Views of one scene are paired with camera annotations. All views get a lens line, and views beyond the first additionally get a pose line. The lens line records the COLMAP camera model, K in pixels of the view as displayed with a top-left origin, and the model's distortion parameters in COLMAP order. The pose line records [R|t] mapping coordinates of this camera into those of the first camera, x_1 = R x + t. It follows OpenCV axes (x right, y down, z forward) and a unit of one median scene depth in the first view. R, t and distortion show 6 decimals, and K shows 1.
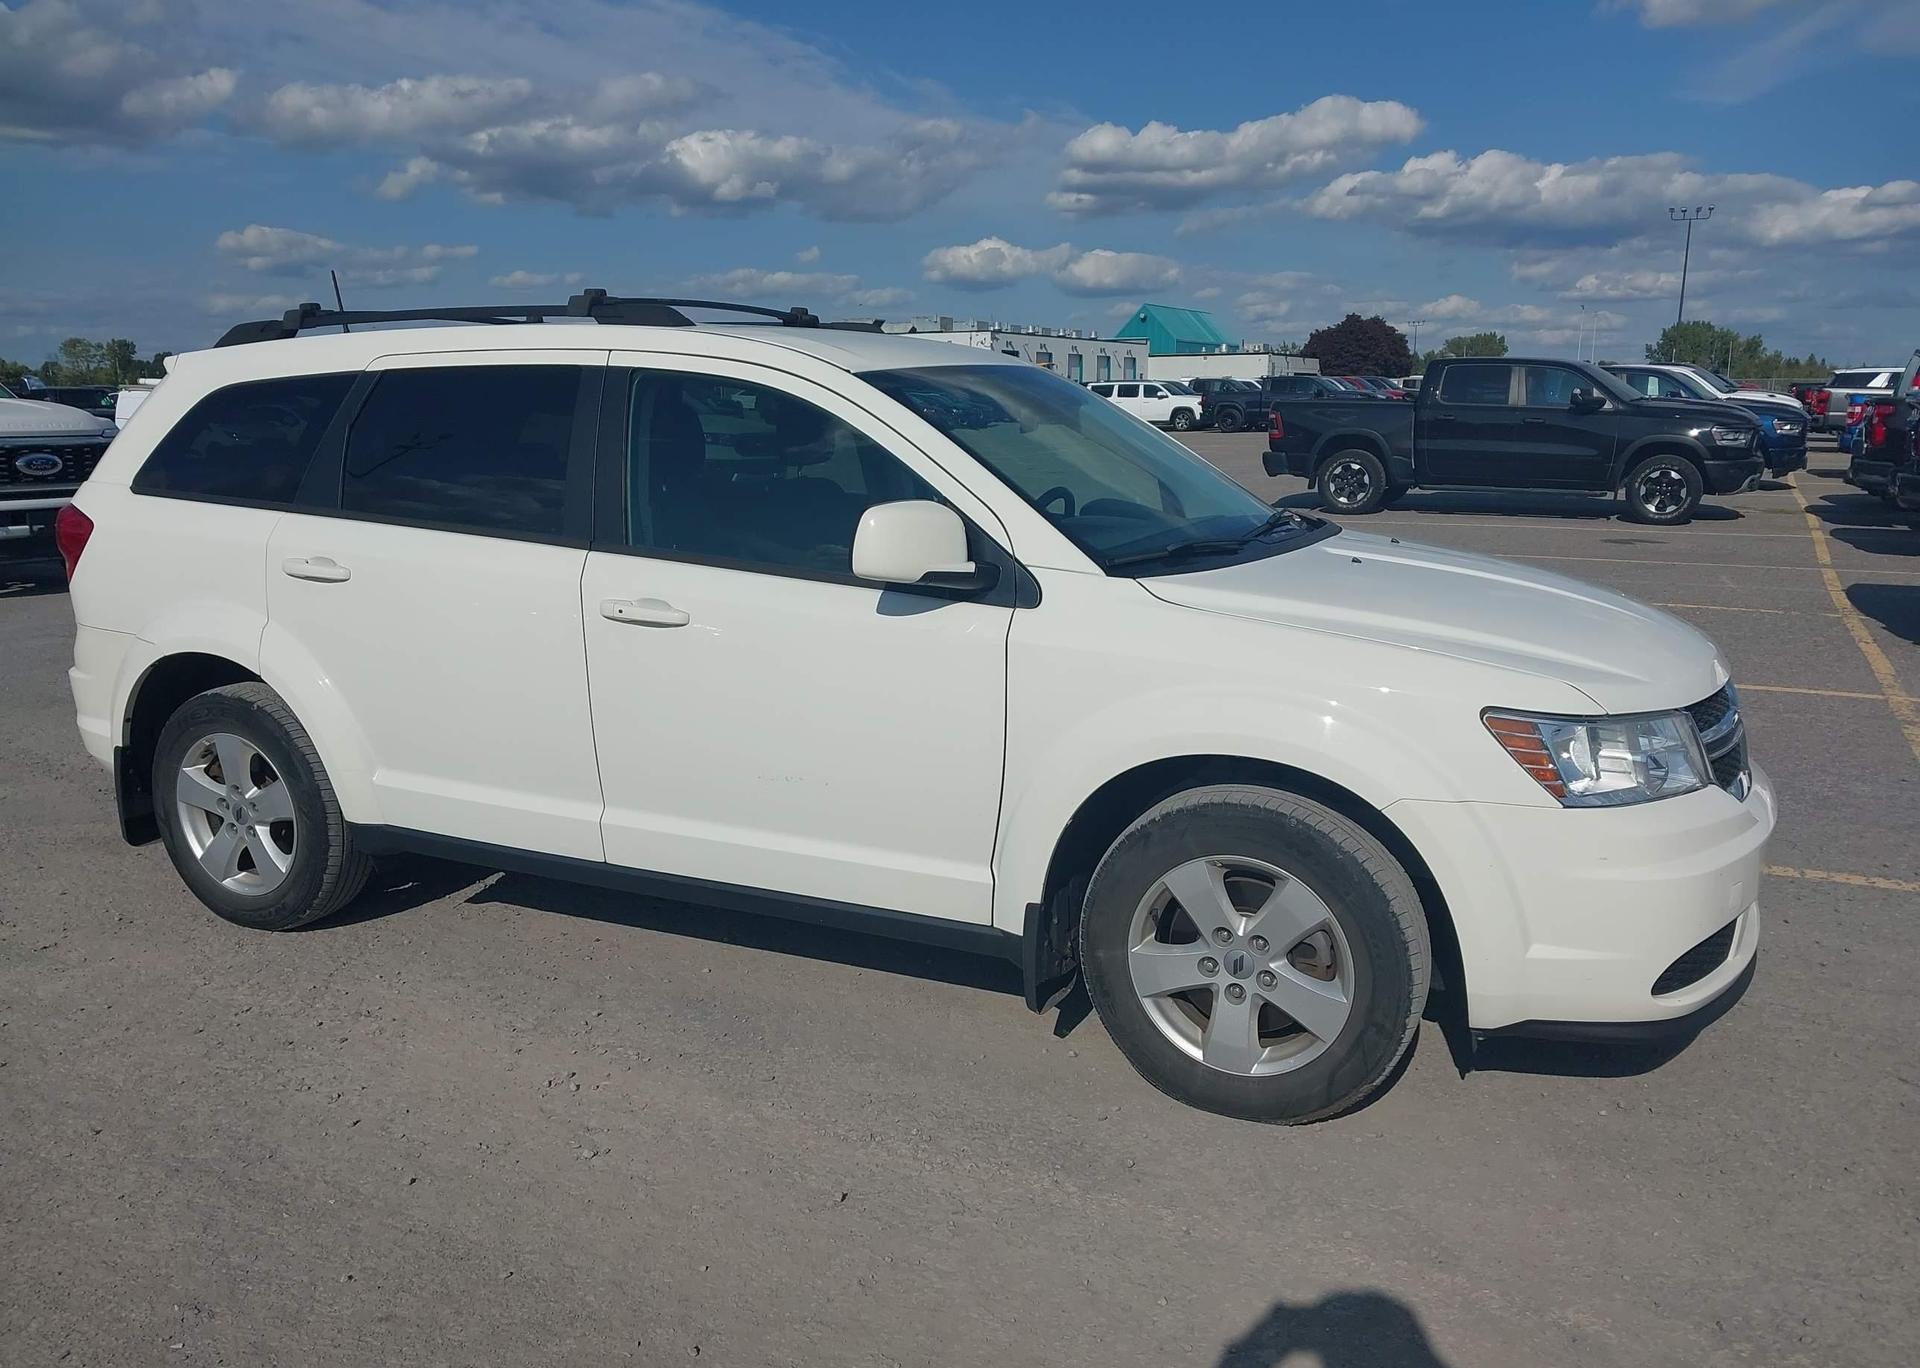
lens RADIAL K [[1565.2, 0, 987.9], [0, 1565.2, 707.9], [0, 0, 1]] dist [-0.003154, 0.009946]
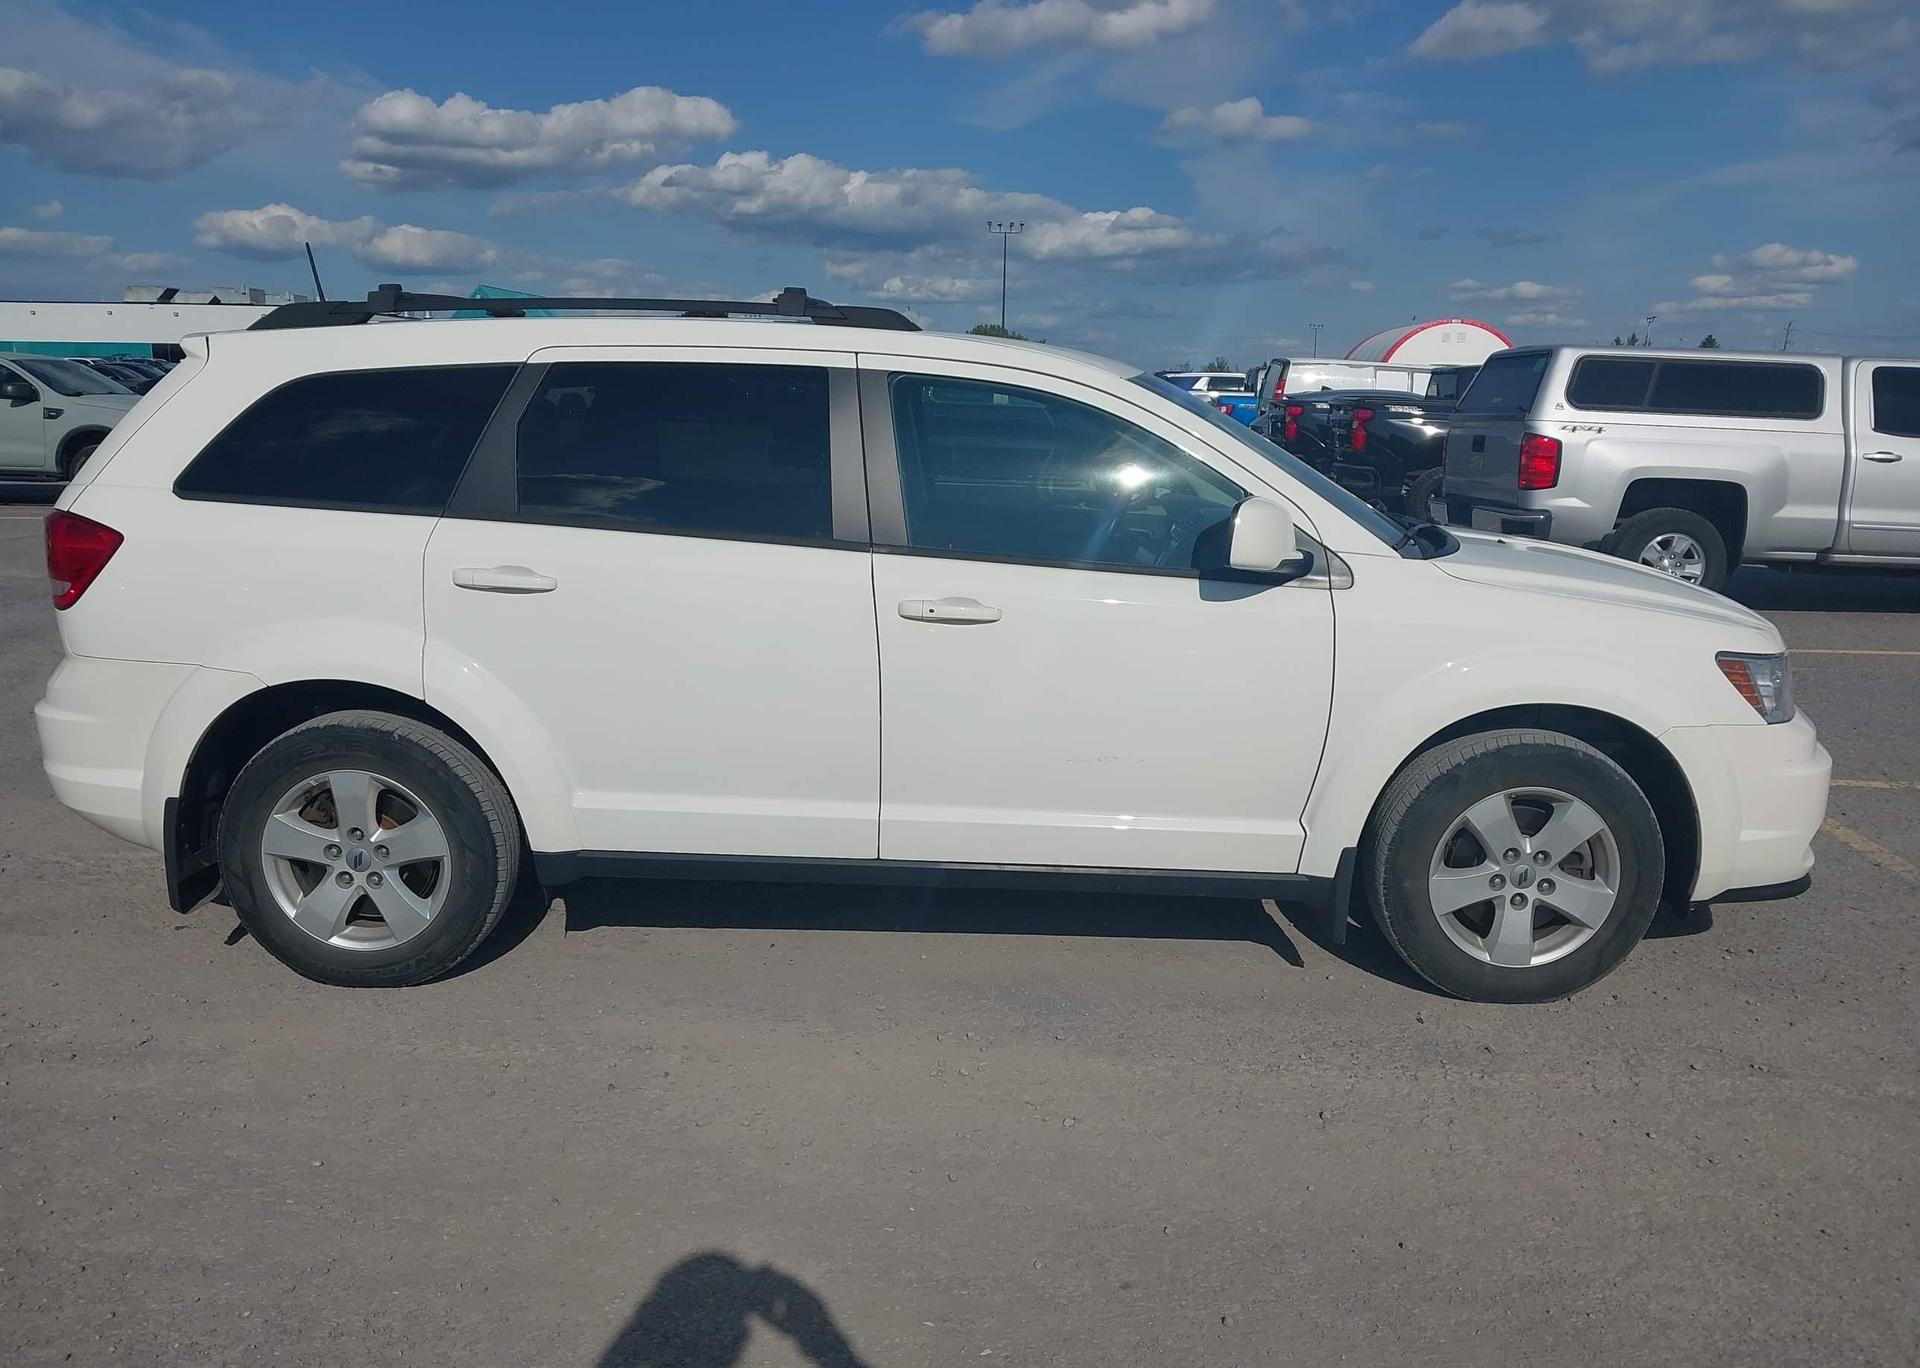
lens RADIAL K [[1556.5, 0, 986.6], [0, 1556.5, 689.7], [0, 0, 1]] dist [0.018194, -0.023977]
pose [[0.907293, -0.062609, 0.415812, -0.101695], [0.063903, 0.997897, 0.010818, -0.002920], [-0.415615, 0.016757, 0.909386, 0.009862]]
